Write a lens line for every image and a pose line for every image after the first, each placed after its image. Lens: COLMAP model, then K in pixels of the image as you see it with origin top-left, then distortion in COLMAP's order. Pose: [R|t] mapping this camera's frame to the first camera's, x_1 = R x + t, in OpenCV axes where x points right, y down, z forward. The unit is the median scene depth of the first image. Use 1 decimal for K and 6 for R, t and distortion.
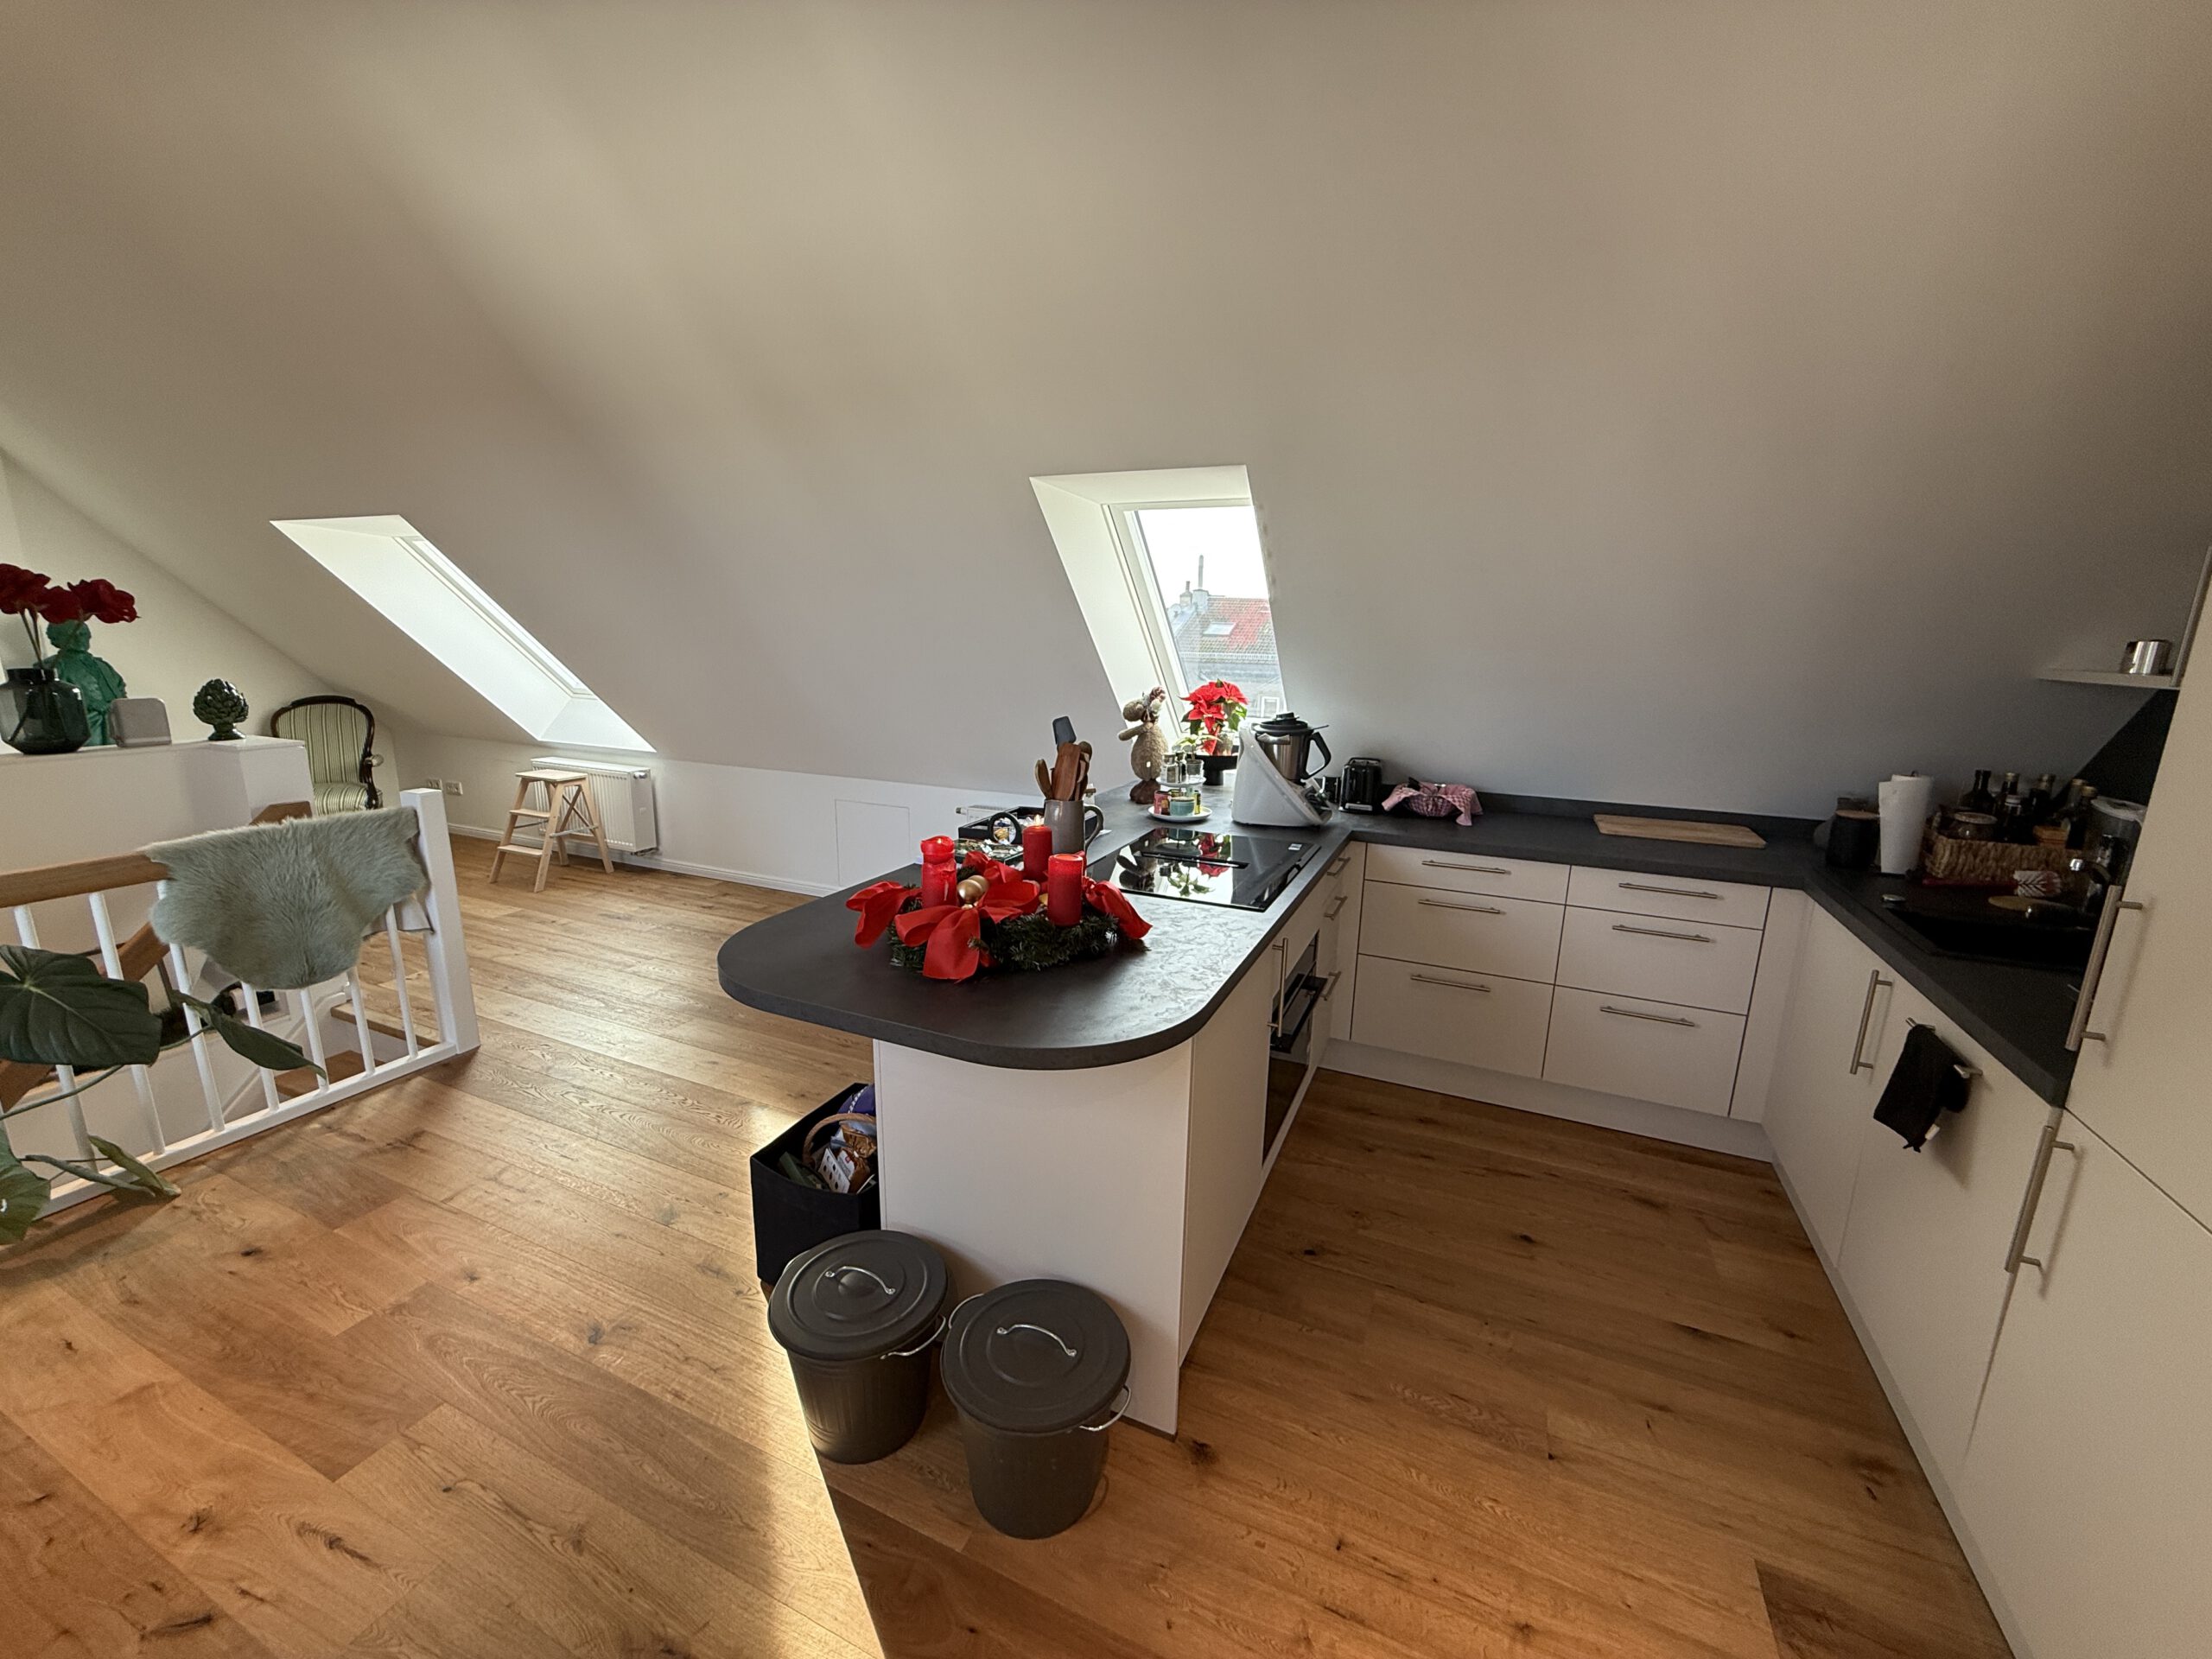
lens RADIAL K [[883.8, 0, 1102.2], [0, 883.8, 834.6], [0, 0, 1]] dist [0.000827, 0.000425]
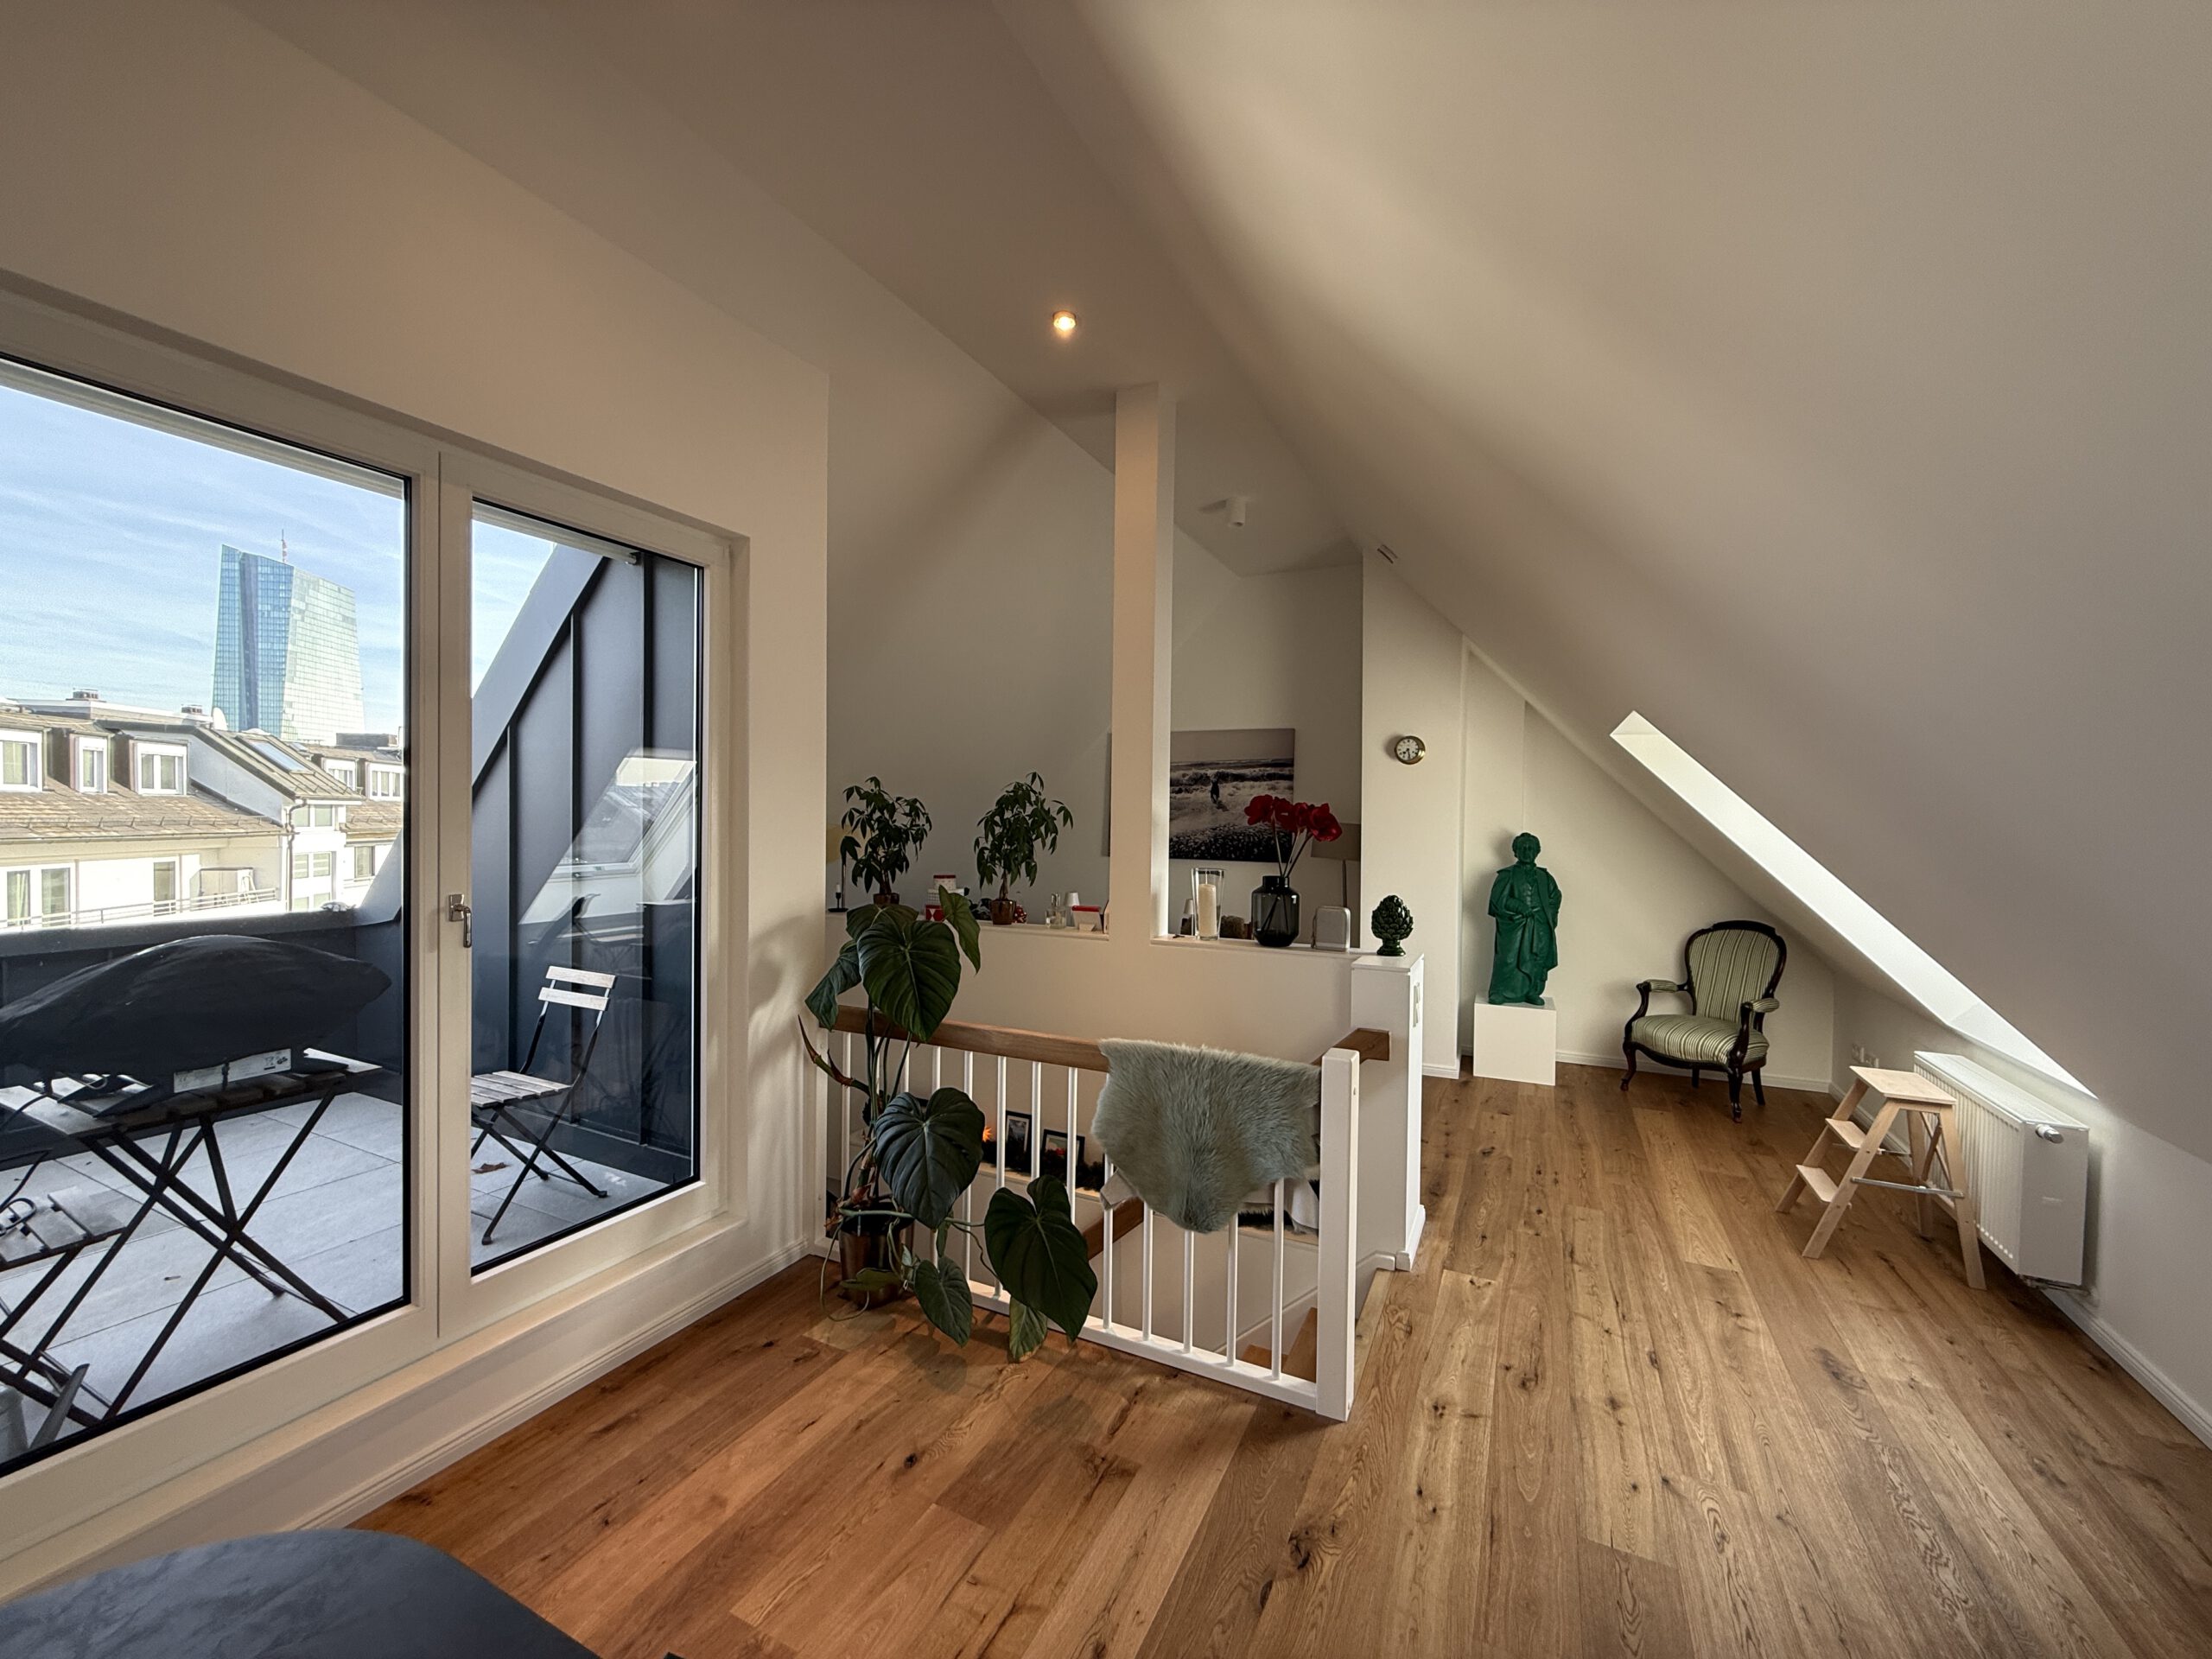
lens RADIAL K [[883.8, 0, 1104.5], [0, 883.8, 833.8], [0, 0, 1]] dist [0.000827, 0.000425]
pose [[-0.040277, -0.002279, -0.999186, 0.011548], [-0.232412, 0.972591, 0.007150, -0.129385], [0.971783, 0.232511, -0.039703, 0.522644]]
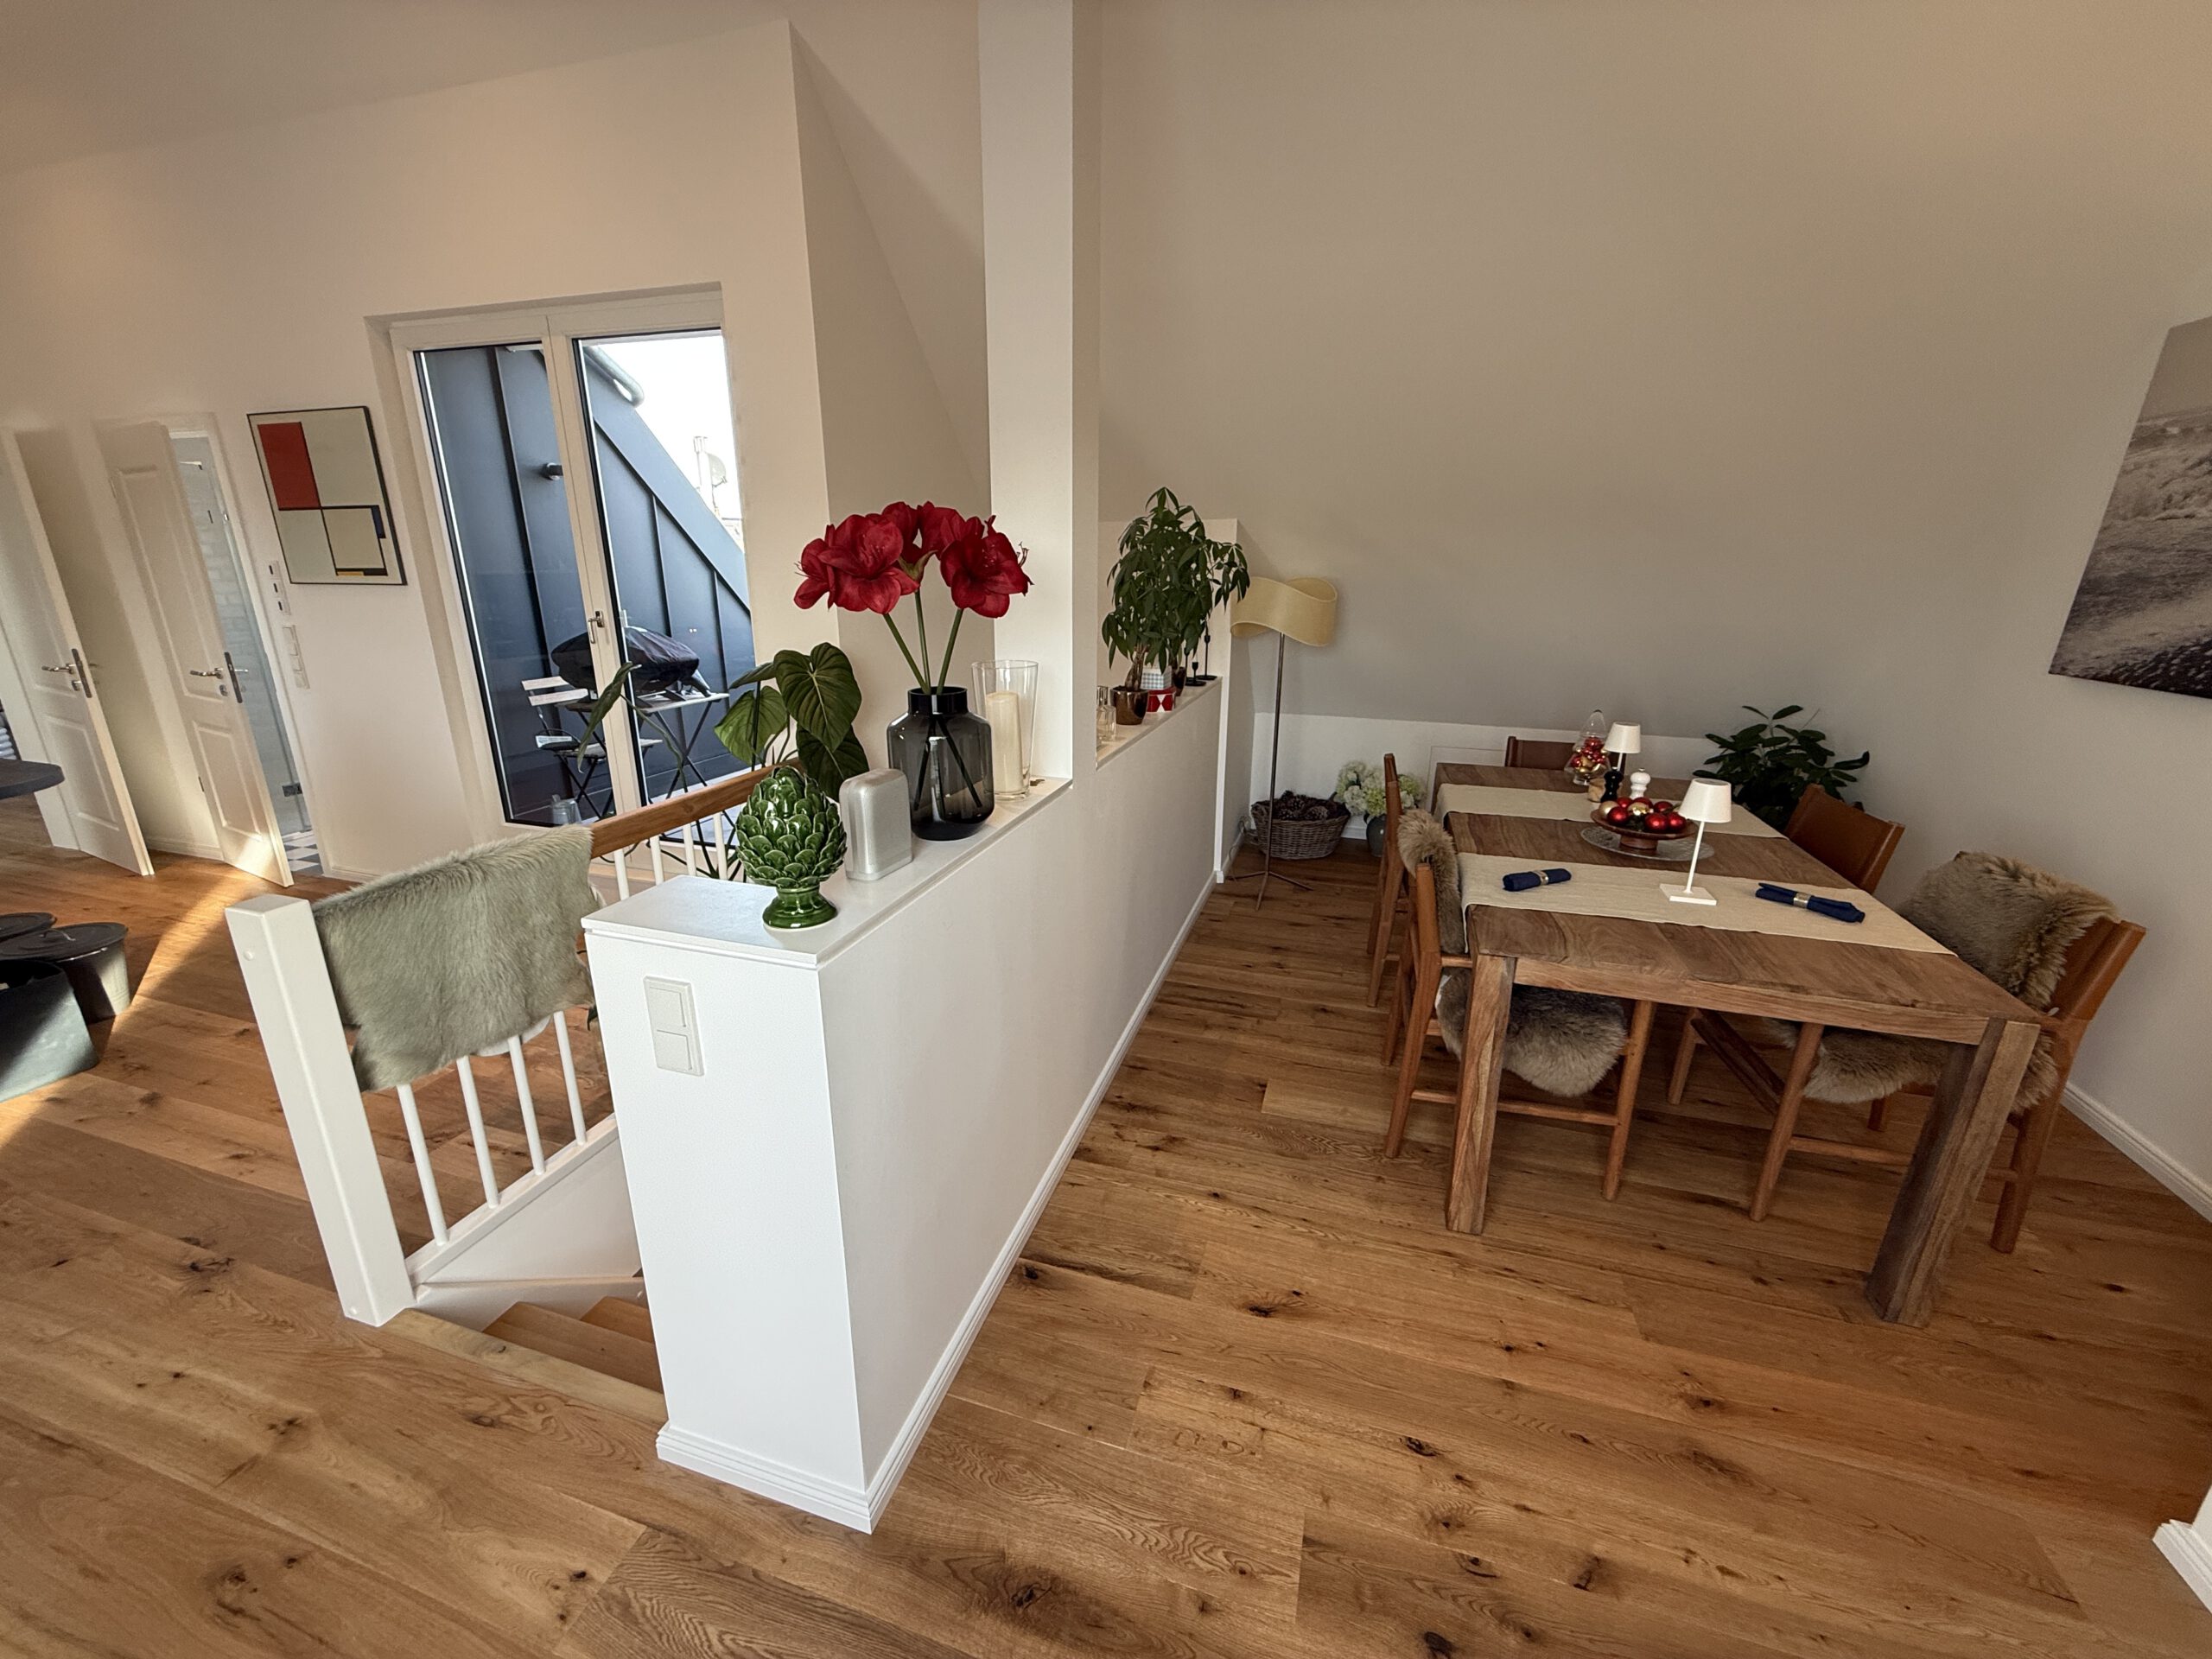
lens RADIAL K [[883.8, 0, 1100.8], [0, 883.8, 830.7], [0, 0, 1]] dist [0.000827, 0.000425]
pose [[-0.993585, 0.009436, -0.112695, -0.791443], [-0.047110, 0.871394, 0.488316, -0.248993], [0.102809, 0.490493, -0.865360, 0.990070]]
